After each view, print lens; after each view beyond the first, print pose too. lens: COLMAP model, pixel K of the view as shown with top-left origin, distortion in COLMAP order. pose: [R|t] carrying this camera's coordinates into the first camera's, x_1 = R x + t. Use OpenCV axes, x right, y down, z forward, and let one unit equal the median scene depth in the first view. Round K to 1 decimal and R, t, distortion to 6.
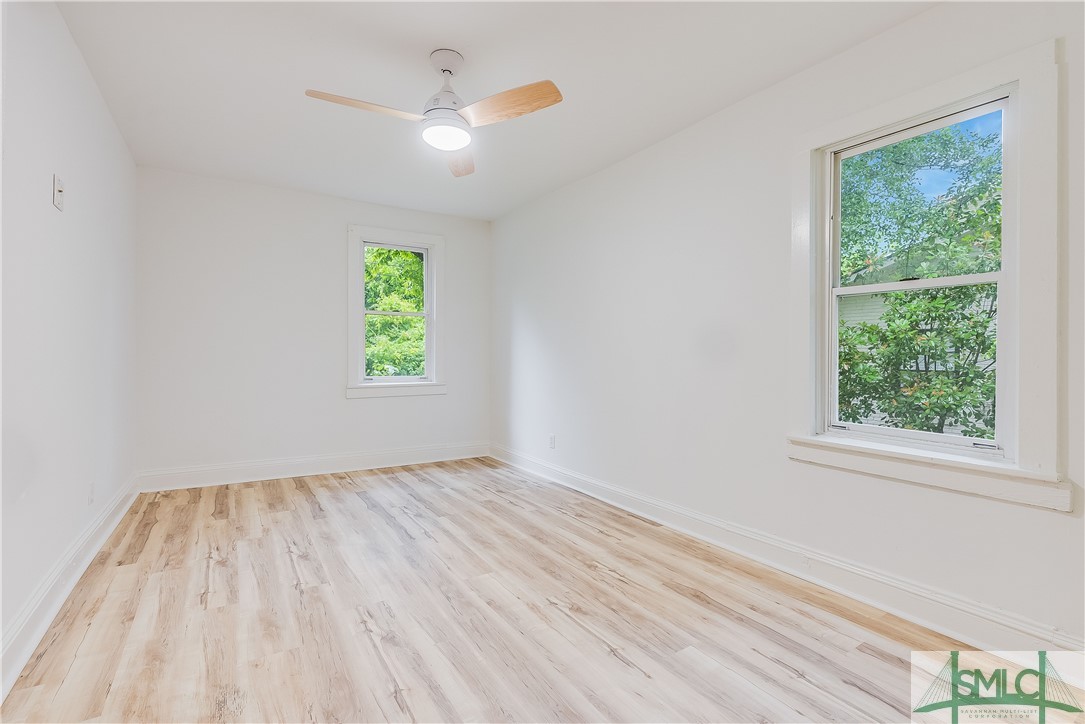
lens RADIAL K [[513.4, 0, 539.7], [0, 513.4, 348.0], [0, 0, 1]] dist [-0.000496, -0.000118]
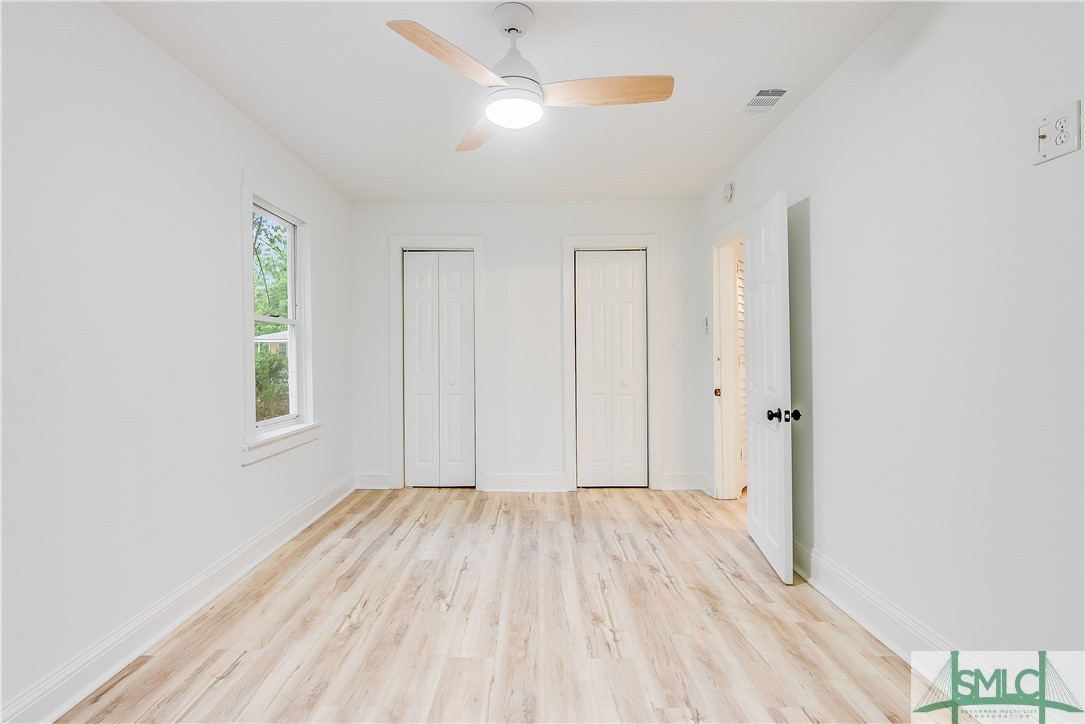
lens RADIAL K [[513.4, 0, 539.7], [0, 513.4, 348.0], [0, 0, 1]] dist [-0.000496, -0.000118]
pose [[-0.847324, 0.004514, 0.531057, -0.713669], [-0.003575, 0.999893, -0.014203, -0.024505], [-0.531065, -0.013933, -0.847217, 1.838024]]
